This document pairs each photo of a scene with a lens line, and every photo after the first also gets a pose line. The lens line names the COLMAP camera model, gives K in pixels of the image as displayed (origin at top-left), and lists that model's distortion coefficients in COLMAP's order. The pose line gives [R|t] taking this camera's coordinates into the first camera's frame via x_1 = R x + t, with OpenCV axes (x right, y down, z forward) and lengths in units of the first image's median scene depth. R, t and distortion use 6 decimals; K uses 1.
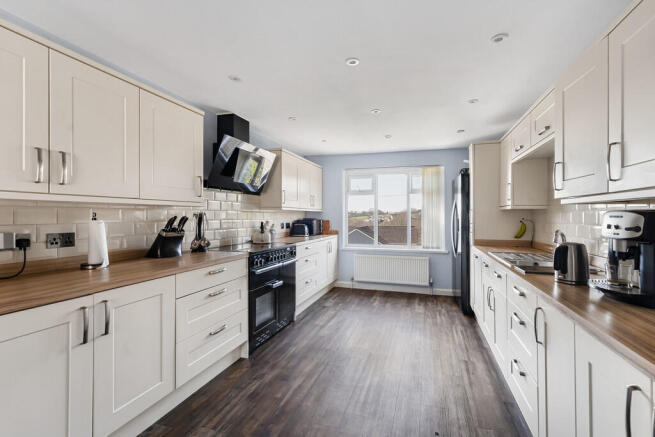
lens RADIAL K [[315.6, 0, 330.3], [0, 315.6, 212.3], [0, 0, 1]] dist [0.001117, -0.000658]
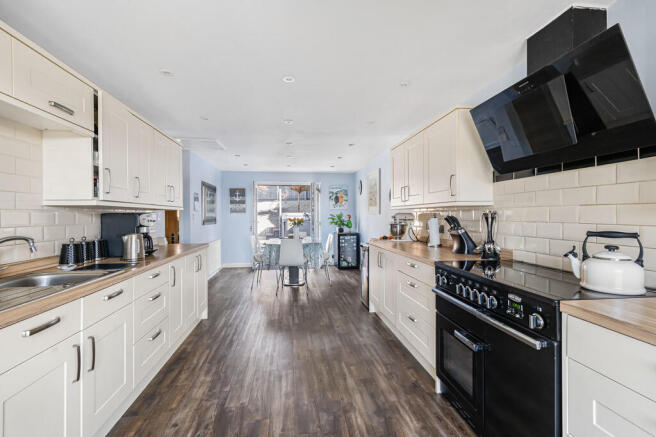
lens RADIAL K [[316.1, 0, 330.6], [0, 316.1, 215.4], [0, 0, 1]] dist [0.001117, -0.000658]
pose [[-0.908347, 0.000704, -0.418217, 0.234495], [0.003604, 0.999975, -0.006144, 0.008720], [0.418202, -0.007088, -0.908326, 1.179793]]
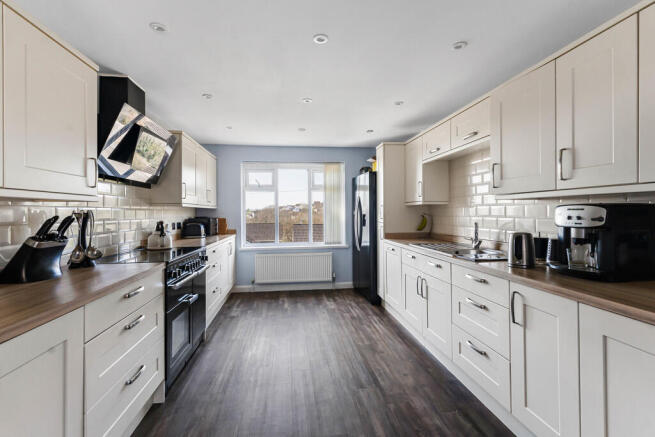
lens RADIAL K [[315.6, 0, 330.4], [0, 315.6, 206.8], [0, 0, 1]] dist [0.001117, -0.000658]
pose [[0.906772, -0.005162, 0.421590, -0.155003], [0.008482, 0.999946, -0.005998, 0.001133], [-0.421537, 0.009015, 0.906767, 0.101005]]
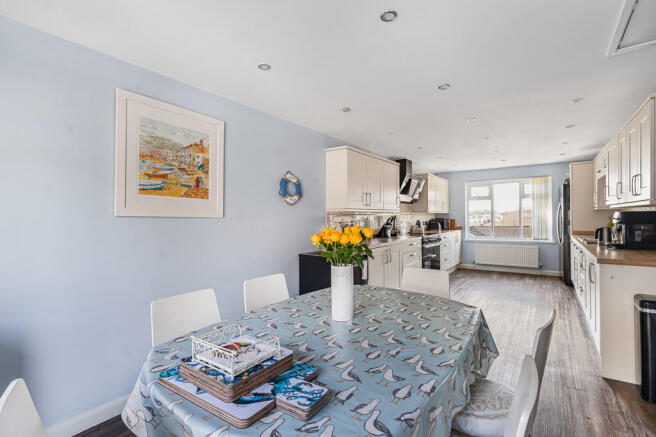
lens RADIAL K [[316.1, 0, 328.1], [0, 316.1, 220.6], [0, 0, 1]] dist [0.001117, -0.000658]
pose [[0.952543, -0.011701, -0.304180, -0.154843], [0.018402, 0.999647, 0.019174, -0.007790], [0.303848, -0.023862, 0.952422, -0.670108]]
